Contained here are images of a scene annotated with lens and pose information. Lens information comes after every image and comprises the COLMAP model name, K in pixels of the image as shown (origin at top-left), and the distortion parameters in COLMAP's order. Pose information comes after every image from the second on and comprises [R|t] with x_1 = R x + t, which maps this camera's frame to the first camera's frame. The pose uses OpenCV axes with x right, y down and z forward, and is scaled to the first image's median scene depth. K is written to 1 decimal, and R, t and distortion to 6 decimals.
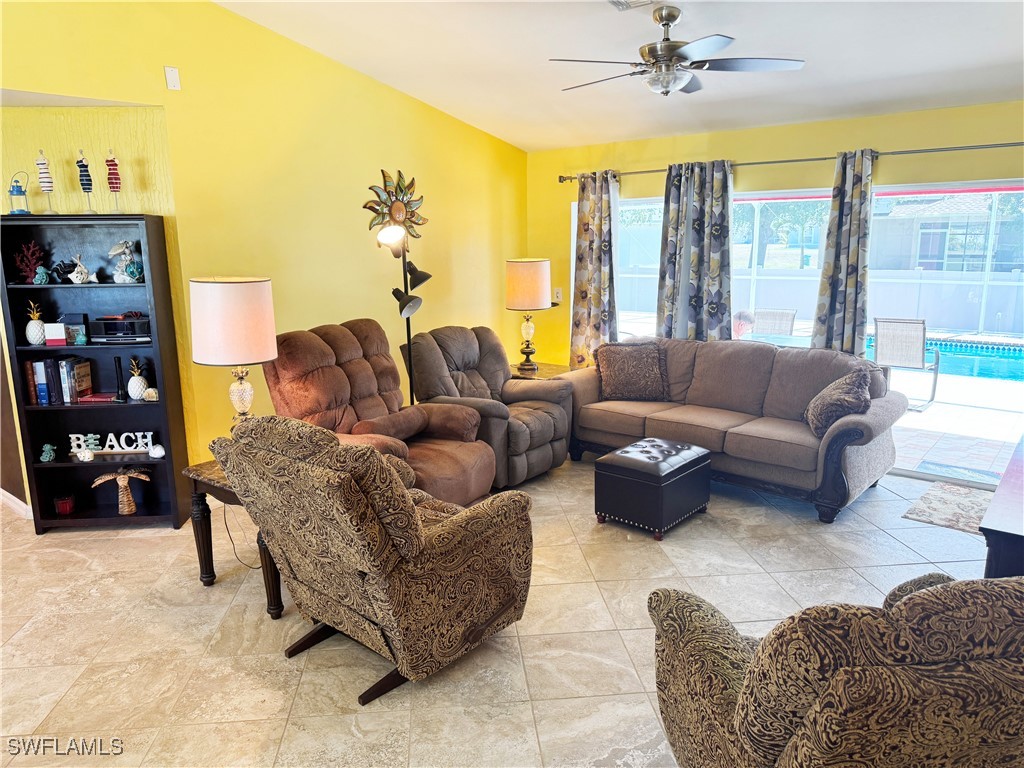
lens RADIAL K [[709.2, 0, 466.8], [0, 709.2, 435.5], [0, 0, 1]] dist [0.118110, -0.175567]
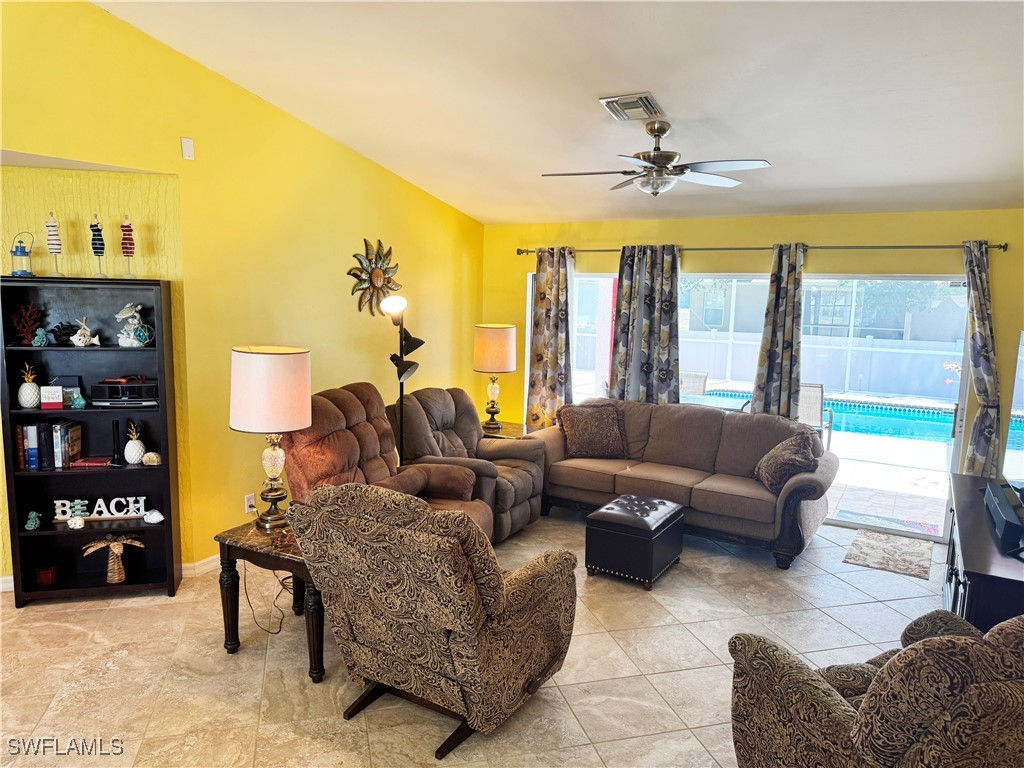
lens RADIAL K [[734.7, 0, 456.7], [0, 734.7, 438.1], [0, 0, 1]] dist [0.061156, -0.061116]
pose [[0.985470, -0.001867, 0.169842, -0.199208], [0.012554, 0.998005, -0.061872, -0.017004], [-0.169388, 0.063105, 0.983527, -0.064374]]
